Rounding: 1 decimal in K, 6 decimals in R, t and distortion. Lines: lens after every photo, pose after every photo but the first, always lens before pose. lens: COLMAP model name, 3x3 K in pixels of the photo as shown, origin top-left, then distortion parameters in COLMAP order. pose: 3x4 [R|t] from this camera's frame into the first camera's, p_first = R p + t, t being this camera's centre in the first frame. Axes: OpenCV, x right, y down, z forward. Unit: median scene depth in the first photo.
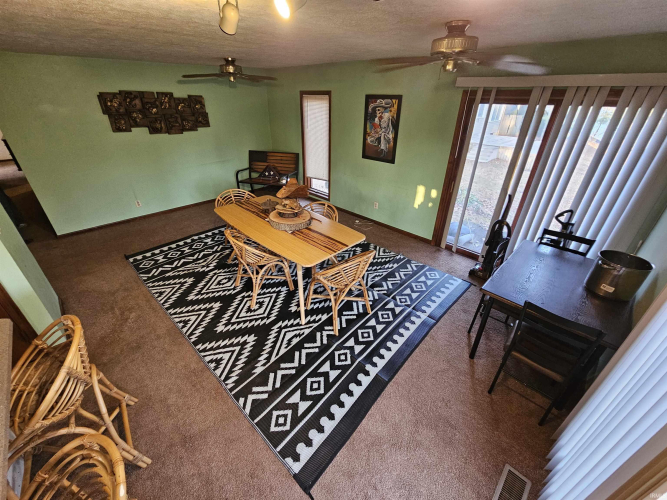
lens RADIAL K [[273.2, 0, 331.8], [0, 273.2, 250.0], [0, 0, 1]] dist [-0.001242, -0.000145]
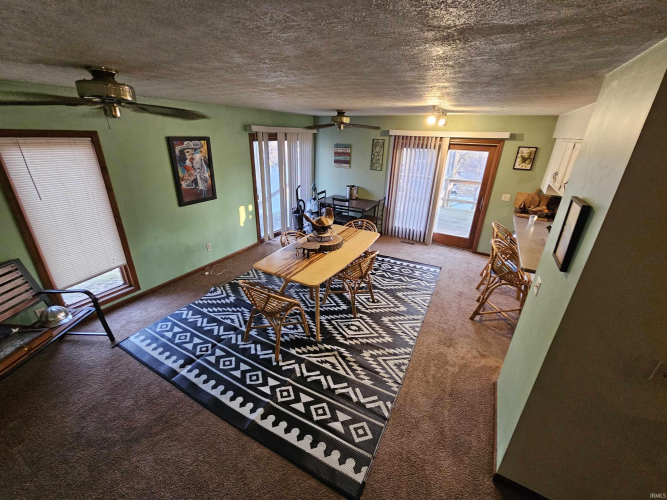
lens RADIAL K [[275.0, 0, 330.5], [0, 275.0, 248.4], [0, 0, 1]] dist [0.000315, 0.000274]
pose [[-0.265608, -0.387450, 0.882799, -0.930355], [0.454516, 0.757216, 0.469084, -0.488507], [-0.850216, 0.525839, -0.025020, 0.791810]]
